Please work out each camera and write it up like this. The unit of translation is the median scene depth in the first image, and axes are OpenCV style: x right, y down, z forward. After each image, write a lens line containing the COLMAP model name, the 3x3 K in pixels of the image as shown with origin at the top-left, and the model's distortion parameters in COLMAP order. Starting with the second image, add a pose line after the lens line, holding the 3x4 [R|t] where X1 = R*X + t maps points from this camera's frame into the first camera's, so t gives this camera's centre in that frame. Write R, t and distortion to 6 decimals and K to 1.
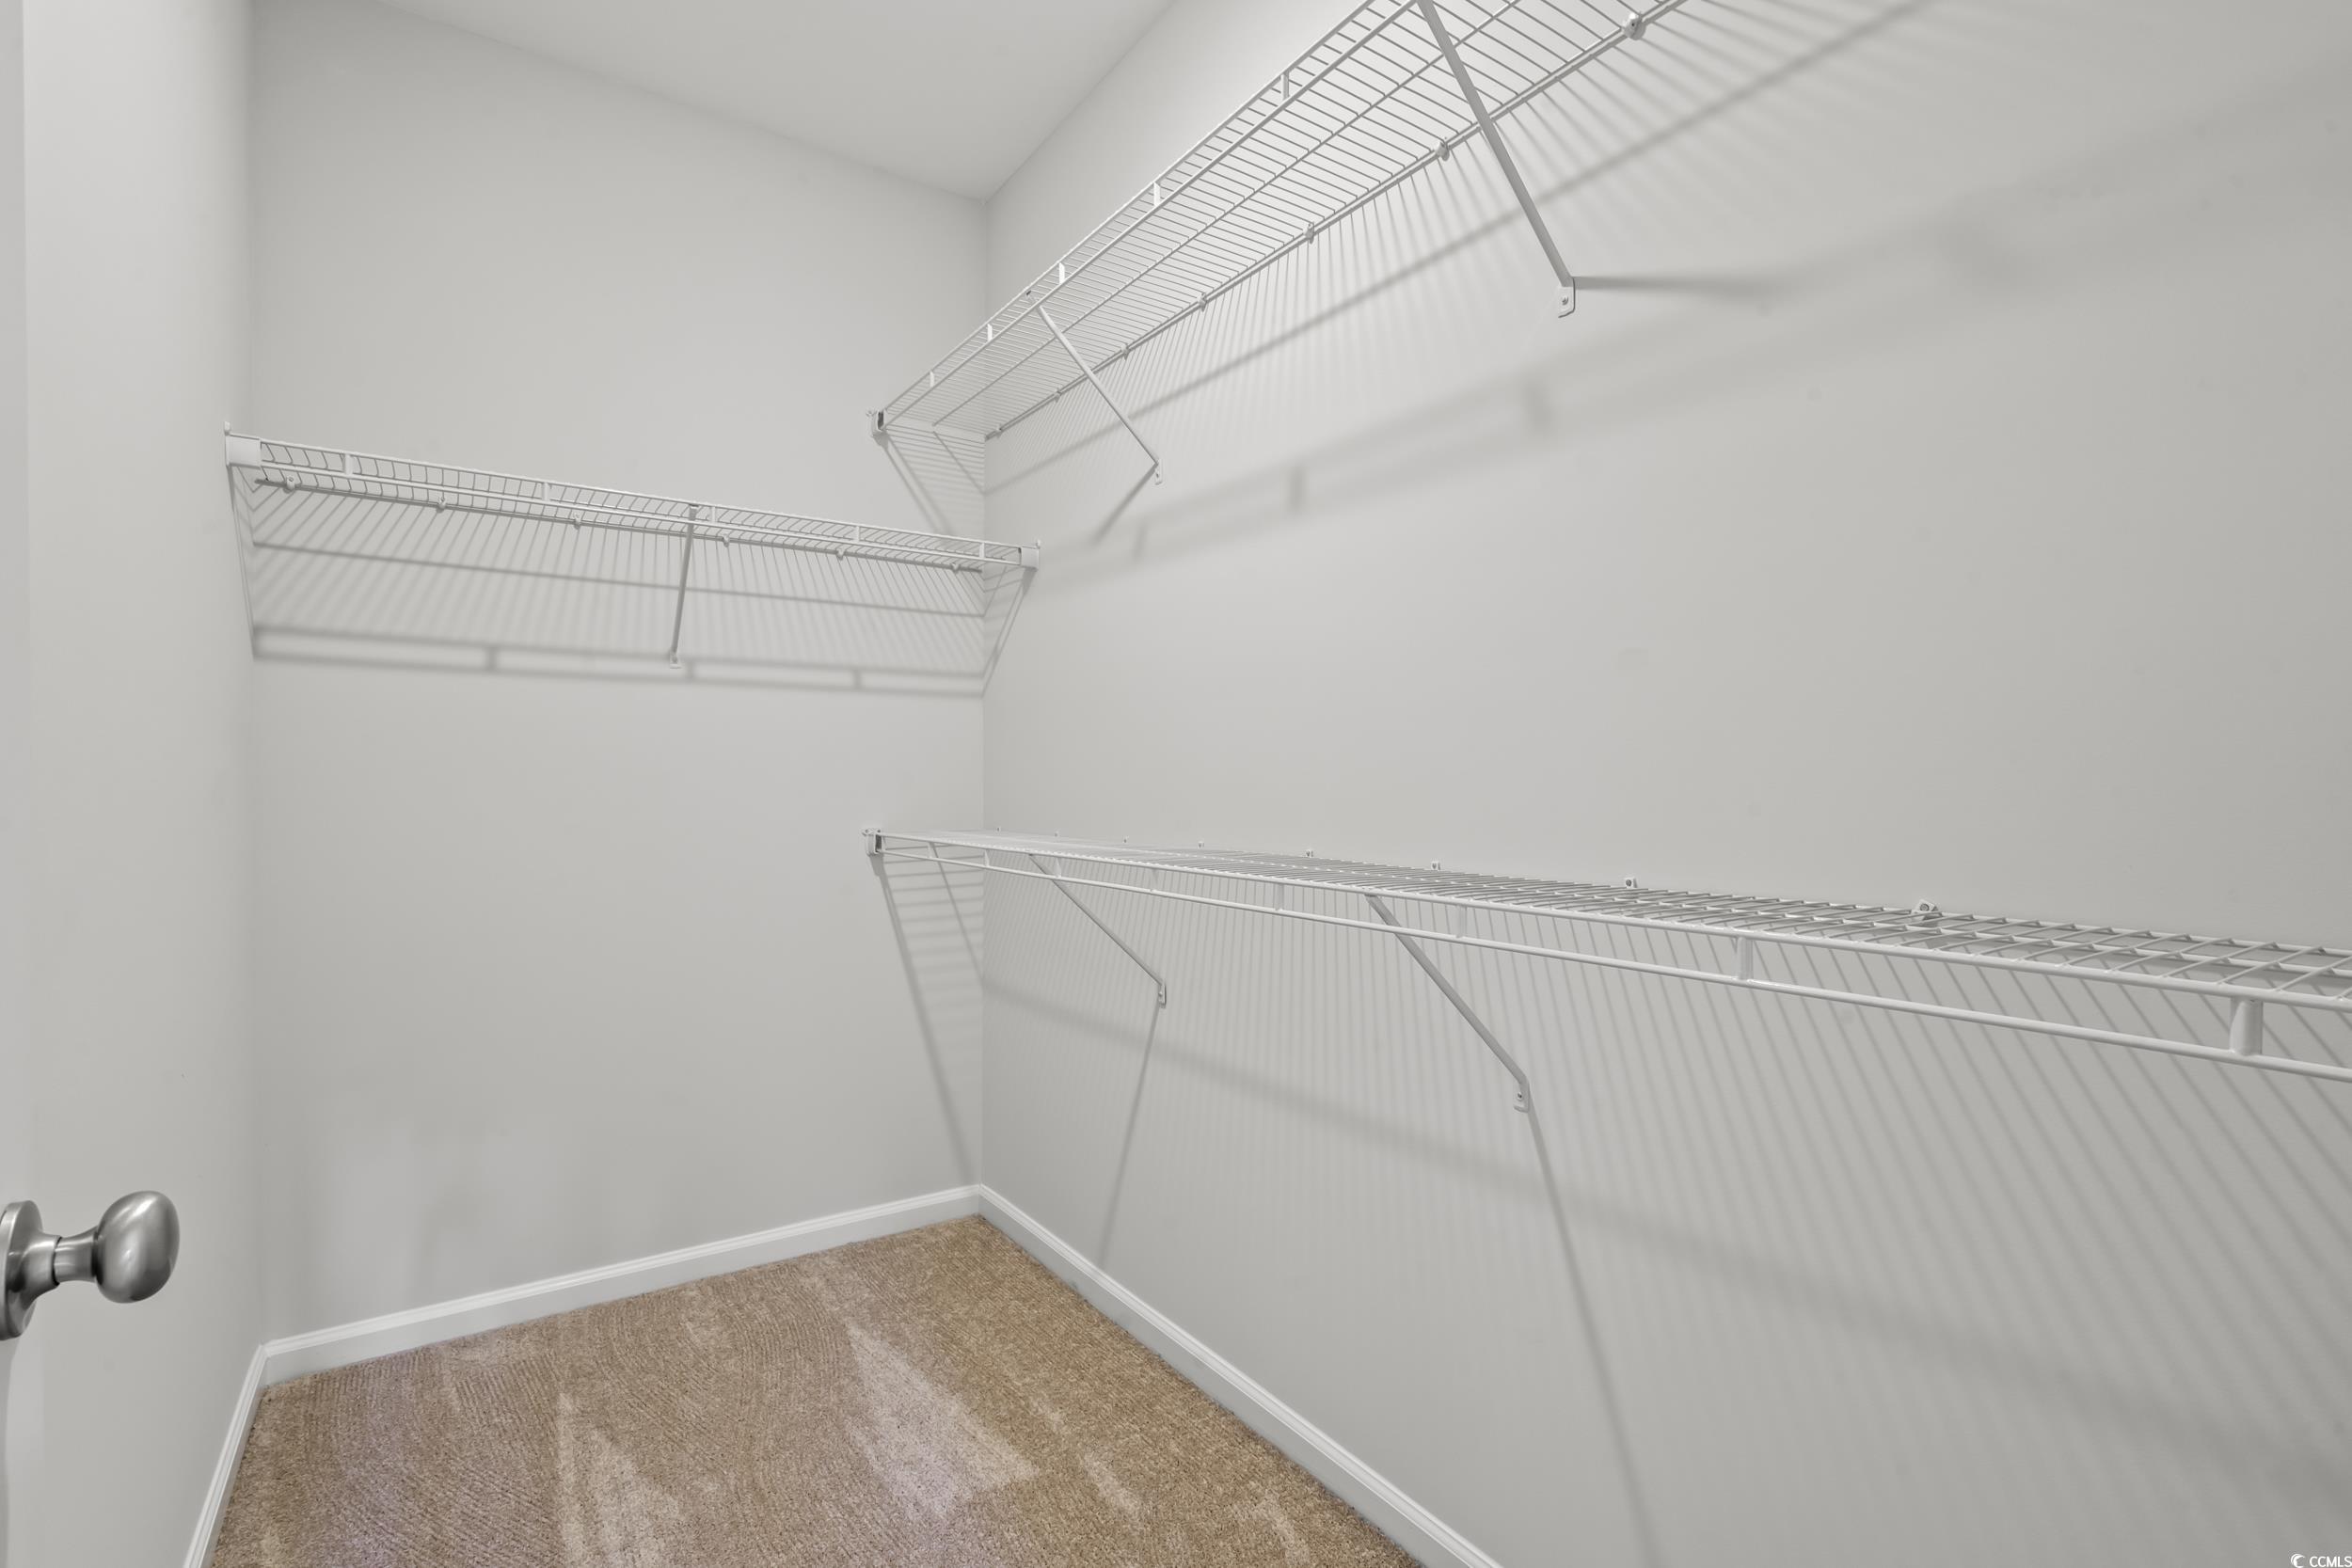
lens RADIAL K [[1072.5, 0, 1176.8], [0, 1072.5, 785.7], [0, 0, 1]] dist [0.000416, -0.000084]
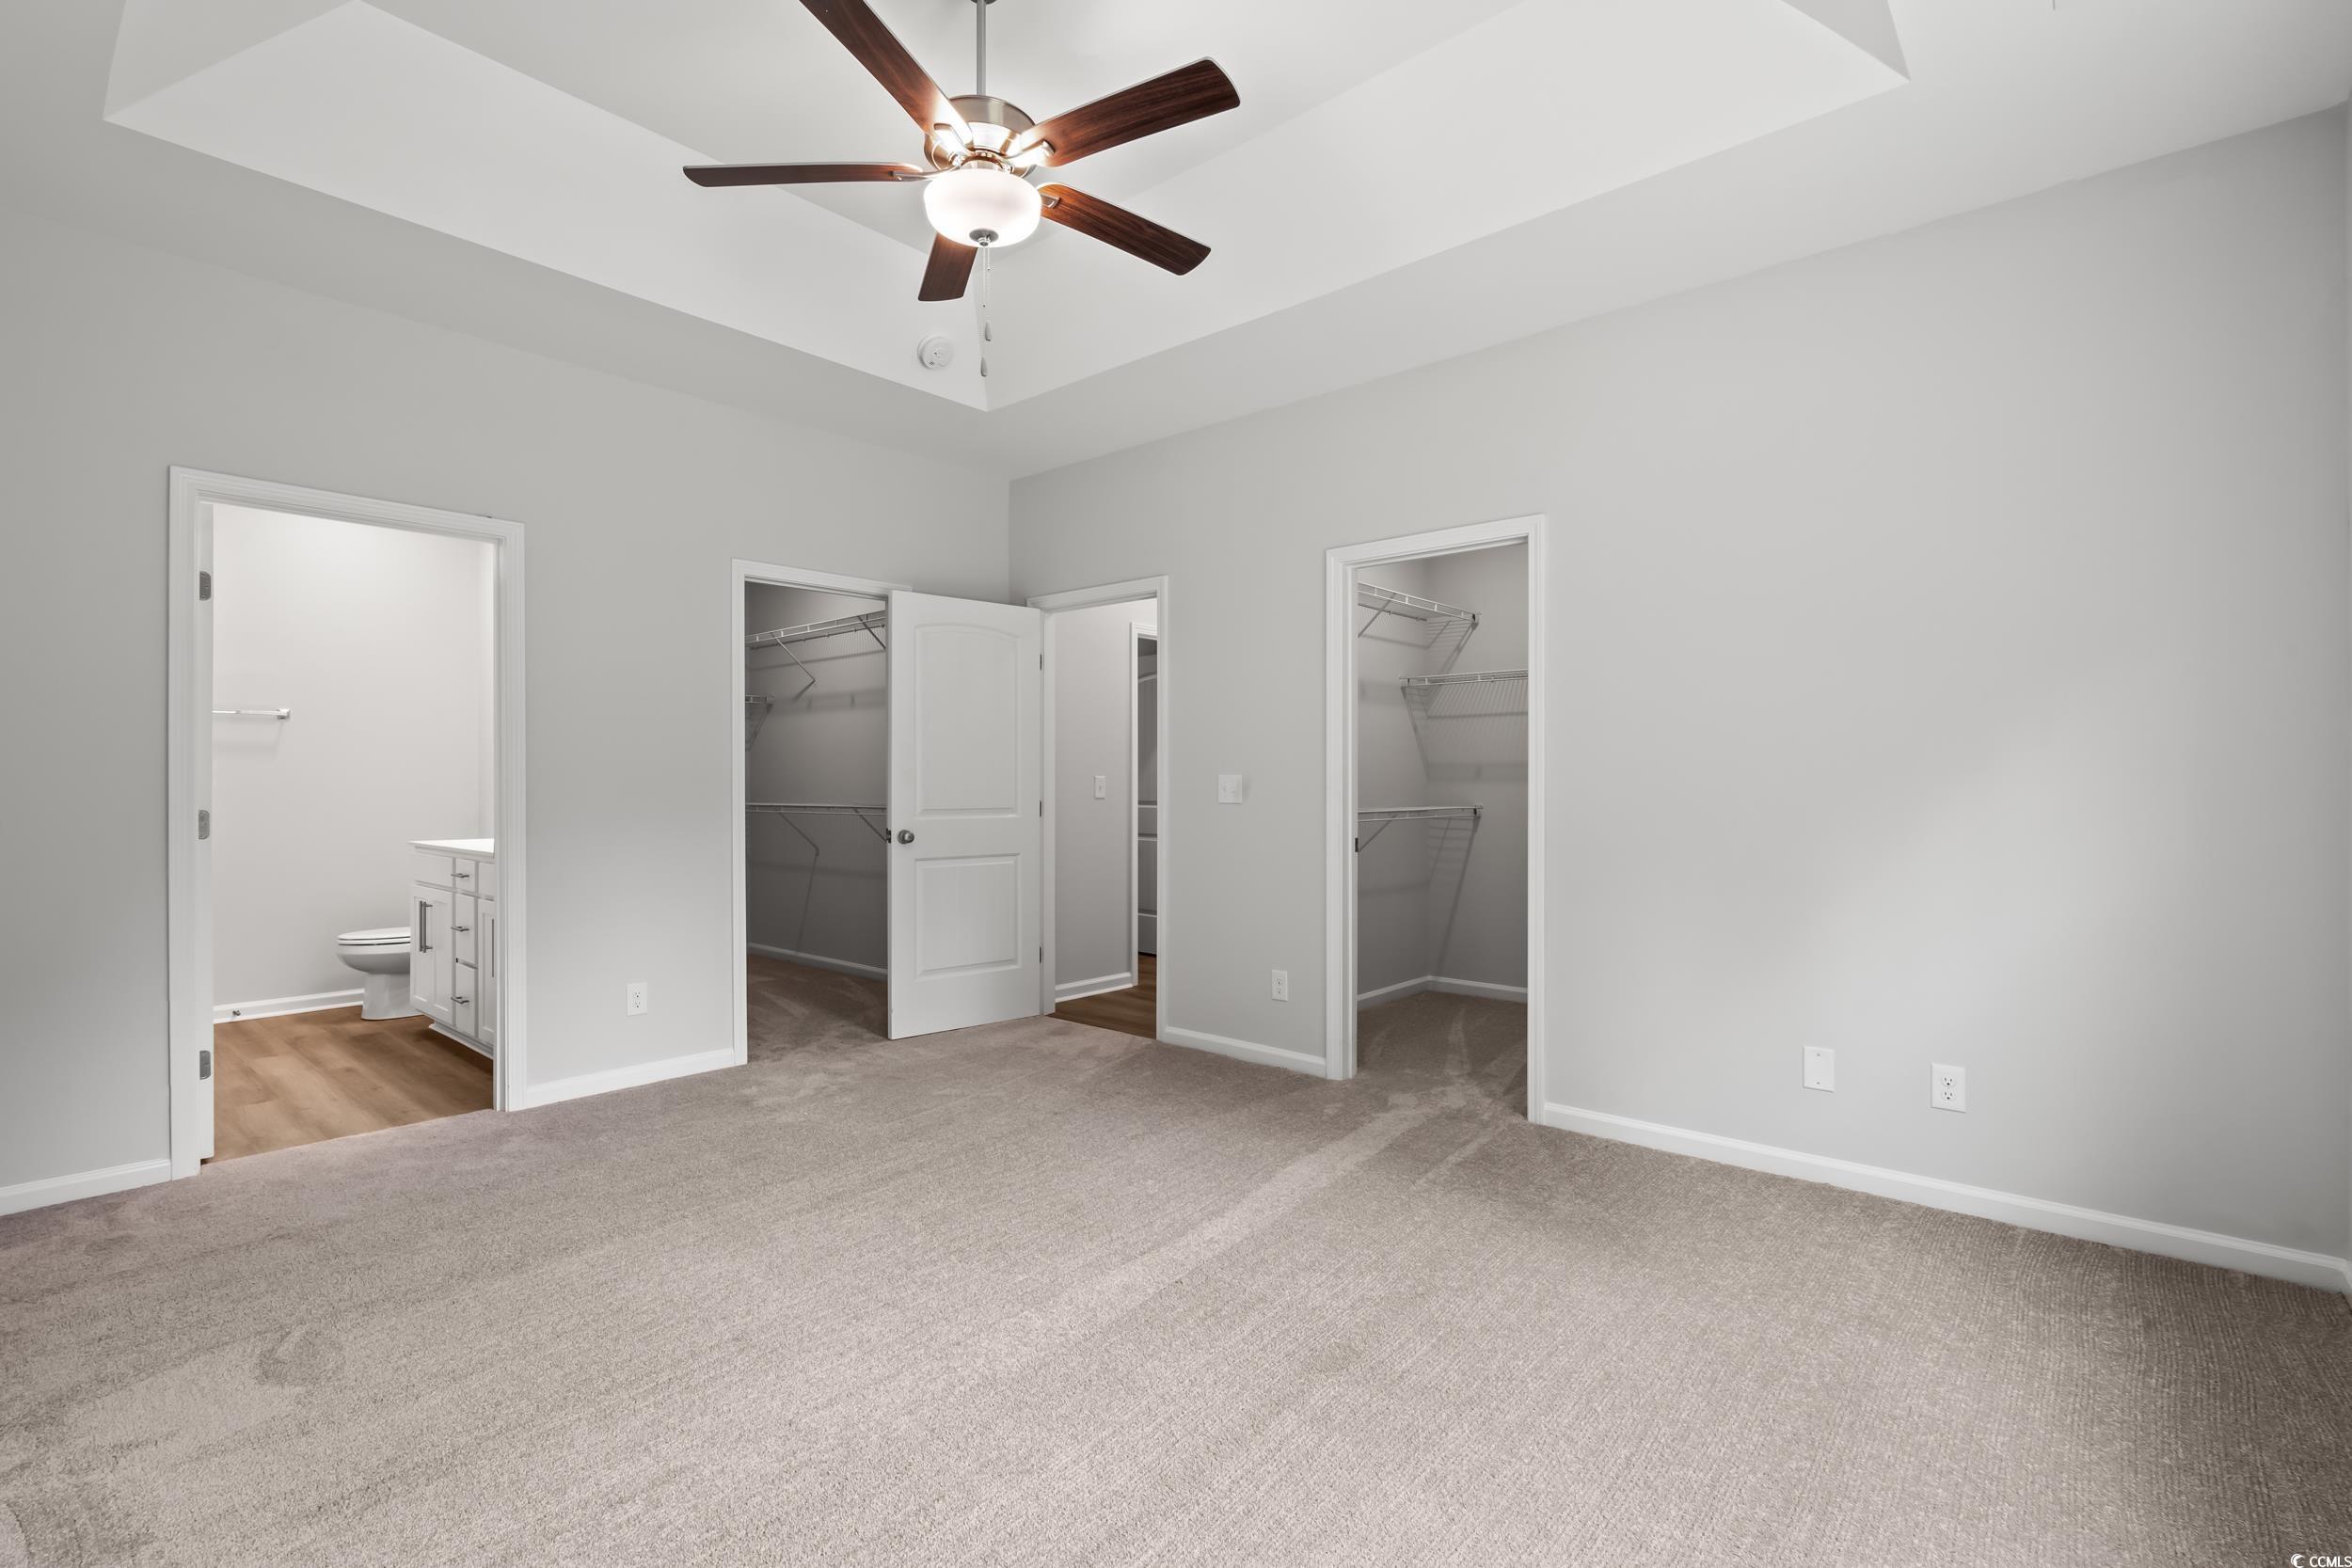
lens RADIAL K [[1072.5, 0, 1171.7], [0, 1072.5, 783.1], [0, 0, 1]] dist [0.000416, -0.000084]
pose [[0.970224, -0.005386, 0.242150, 0.218334], [0.003675, 0.999965, 0.007516, -0.022018], [-0.242182, -0.006403, 0.970210, -2.142589]]
